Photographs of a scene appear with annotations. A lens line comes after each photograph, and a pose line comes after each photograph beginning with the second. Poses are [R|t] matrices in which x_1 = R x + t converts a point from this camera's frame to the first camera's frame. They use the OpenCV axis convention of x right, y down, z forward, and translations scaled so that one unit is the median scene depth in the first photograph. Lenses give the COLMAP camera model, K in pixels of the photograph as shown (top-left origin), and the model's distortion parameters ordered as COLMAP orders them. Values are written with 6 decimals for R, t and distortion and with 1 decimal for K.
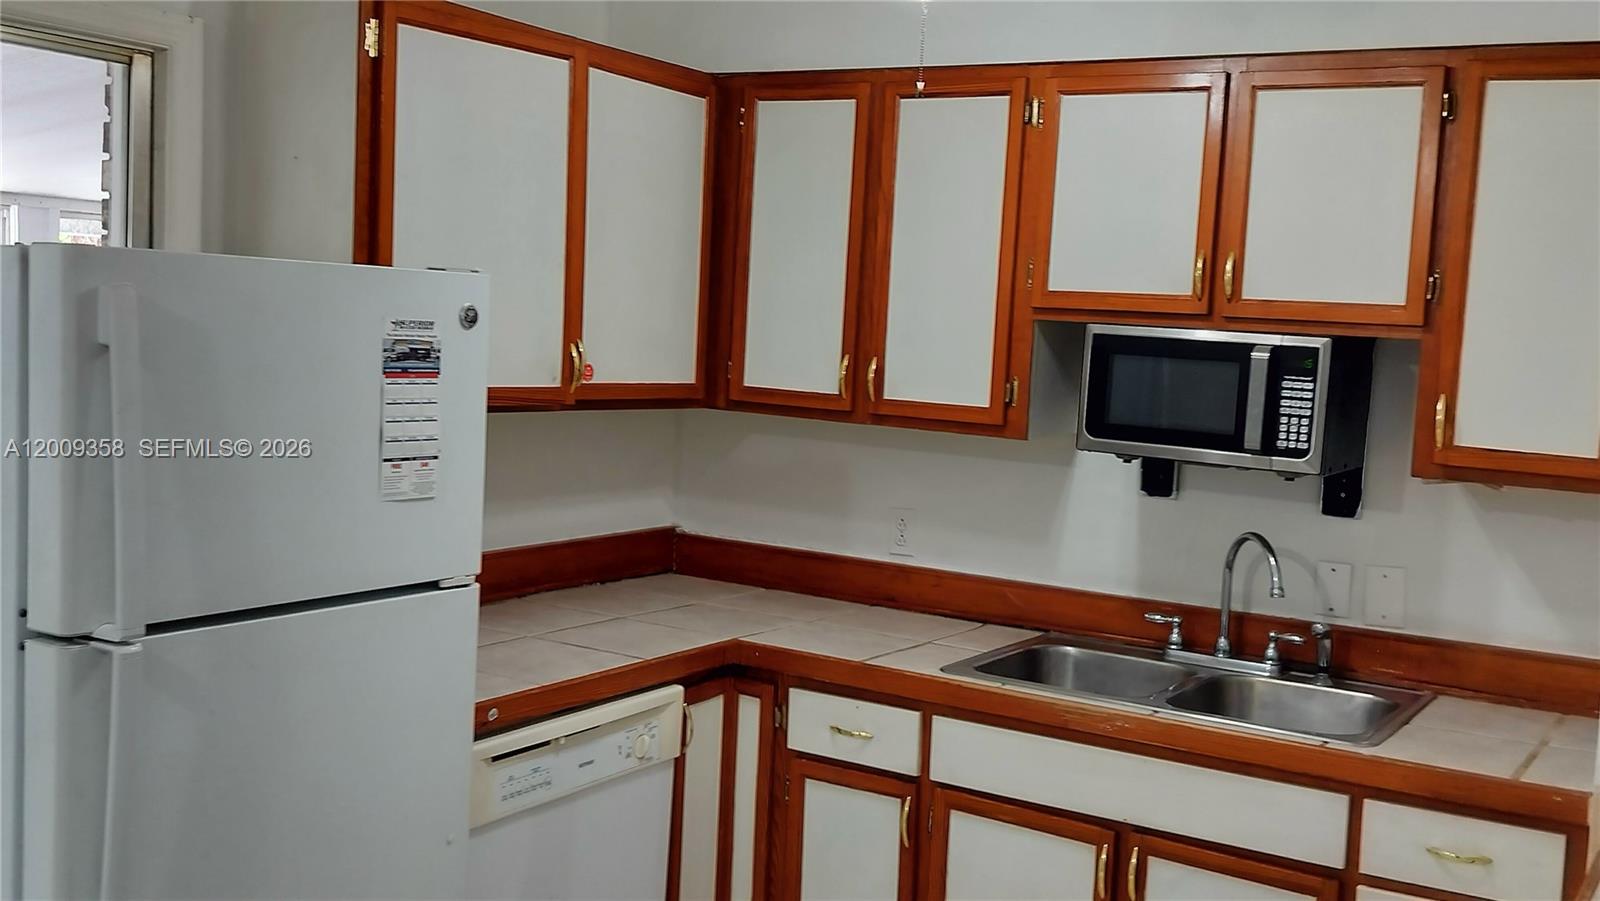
lens RADIAL K [[1705.4, 0, 800.0], [0, 1705.4, 450.5], [0, 0, 1]] dist [0.312296, -0.577843]
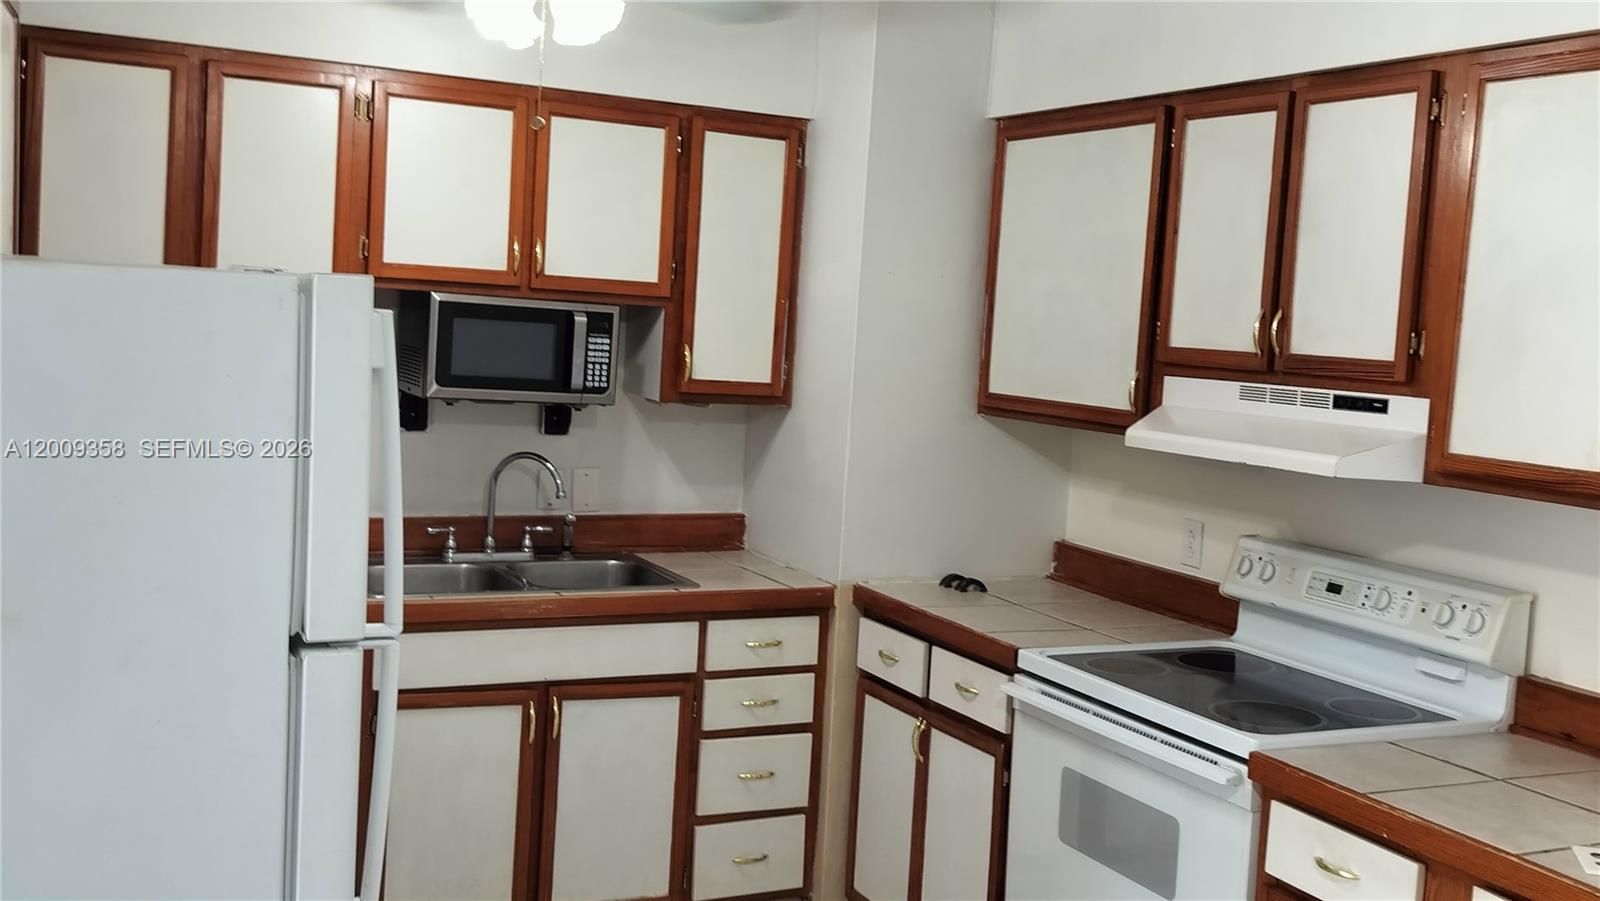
lens RADIAL K [[1705.4, 0, 800.0], [0, 1705.4, 450.5], [0, 0, 1]] dist [0.312296, -0.577843]
pose [[0.571240, -0.093338, 0.815459, -0.724115], [0.043506, 0.995560, 0.083476, -0.056800], [-0.819629, -0.012208, 0.572764, 0.100810]]
